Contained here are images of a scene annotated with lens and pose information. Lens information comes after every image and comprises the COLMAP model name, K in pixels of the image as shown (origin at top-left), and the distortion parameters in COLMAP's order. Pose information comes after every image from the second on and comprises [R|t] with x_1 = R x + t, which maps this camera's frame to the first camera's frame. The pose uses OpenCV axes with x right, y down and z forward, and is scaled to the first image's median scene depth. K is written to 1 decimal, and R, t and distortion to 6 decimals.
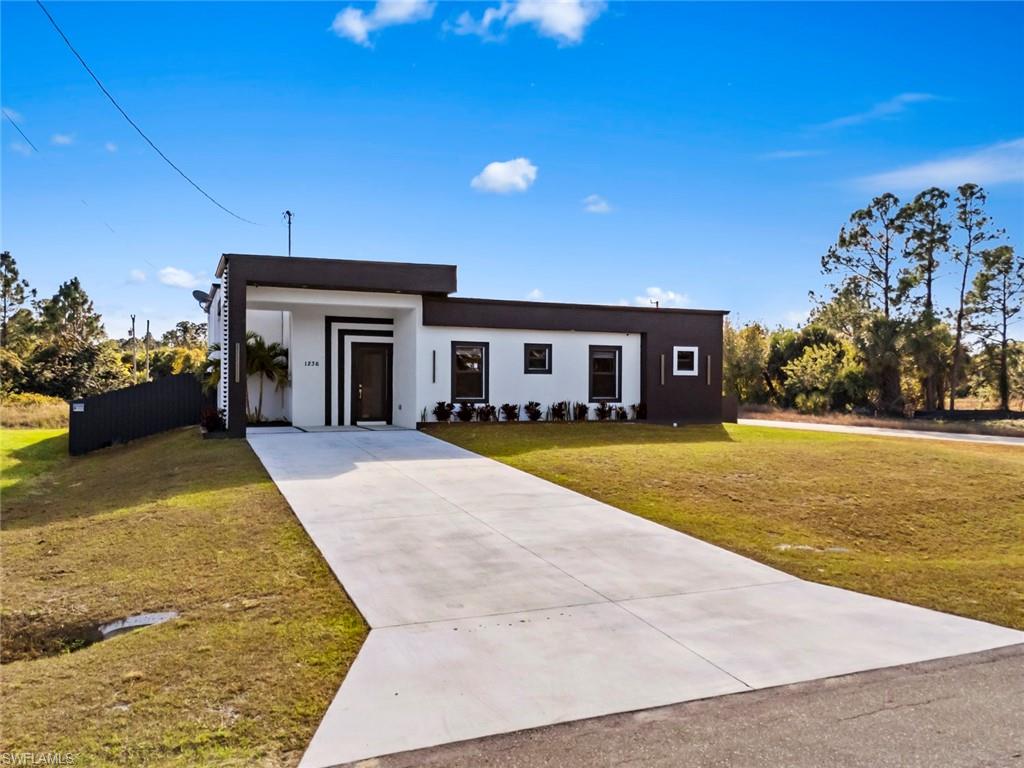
lens RADIAL K [[774.5, 0, 507.5], [0, 774.5, 381.3], [0, 0, 1]] dist [0.091130, -0.090973]
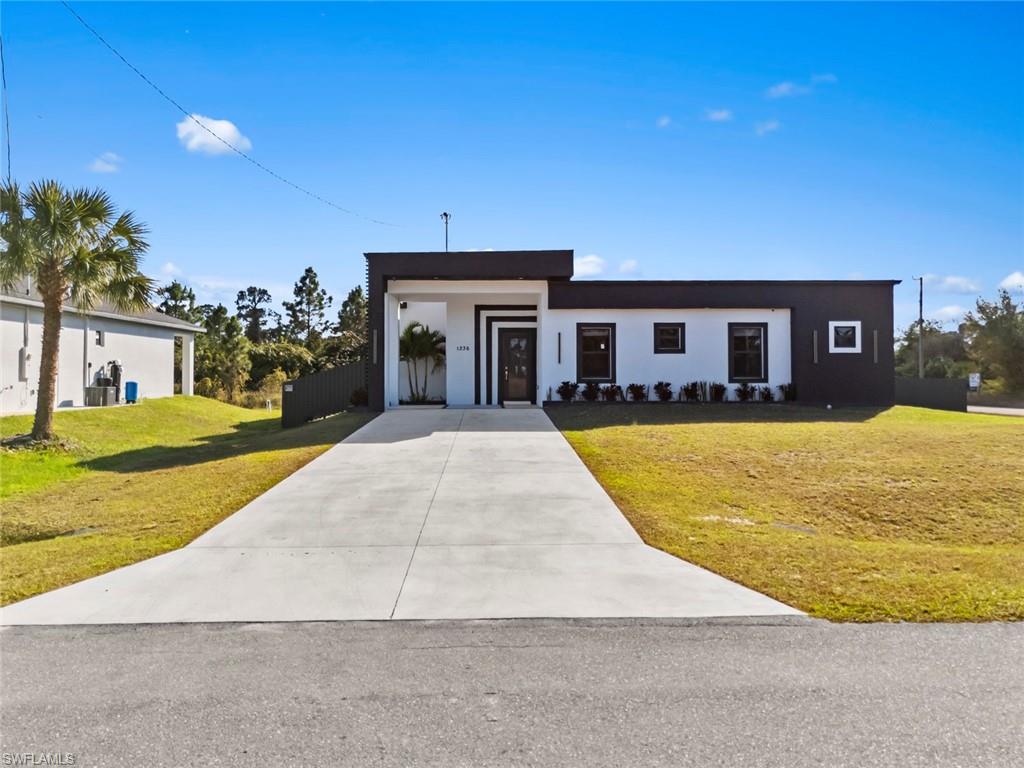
lens RADIAL K [[761.5, 0, 515.5], [0, 761.5, 355.2], [0, 0, 1]] dist [0.045003, -0.008026]
pose [[0.930947, -0.018251, -0.364699, 0.209797], [0.008928, 0.999589, -0.027231, 0.017087], [0.365046, 0.022095, 0.930727, 0.025756]]
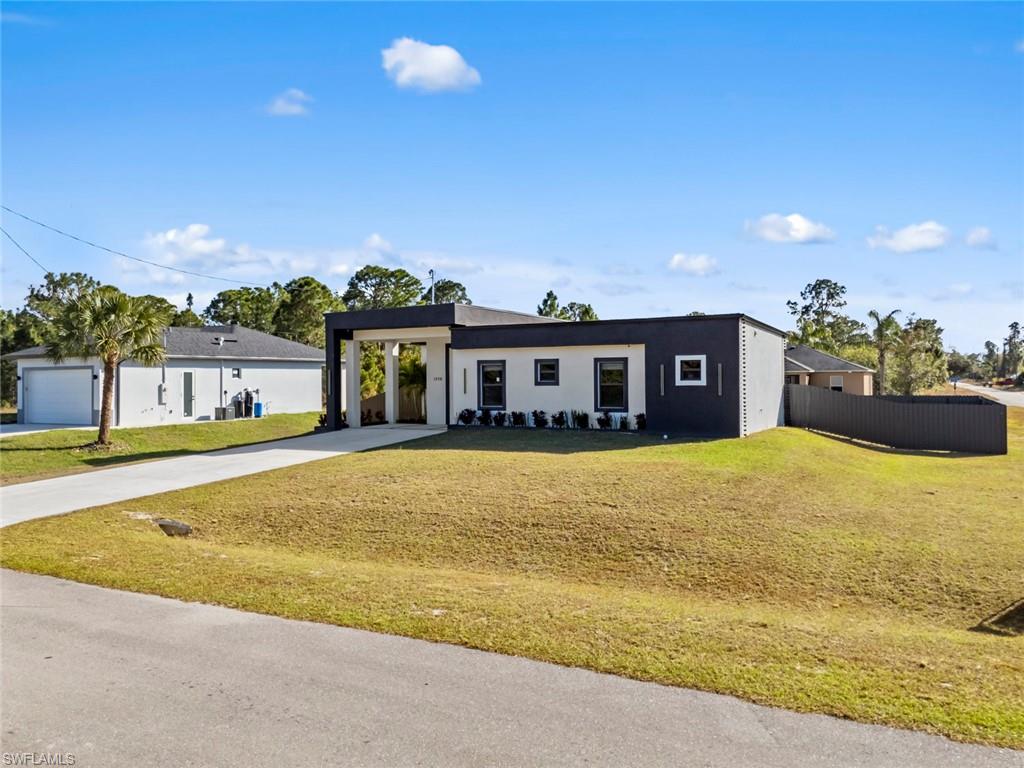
lens RADIAL K [[774.5, 0, 507.5], [0, 774.5, 381.3], [0, 0, 1]] dist [0.091130, -0.090973]
pose [[0.625136, -0.010207, -0.780449, 0.883620], [0.010301, 0.999935, -0.004827, -0.011093], [0.780448, -0.005022, 0.625200, 0.246287]]
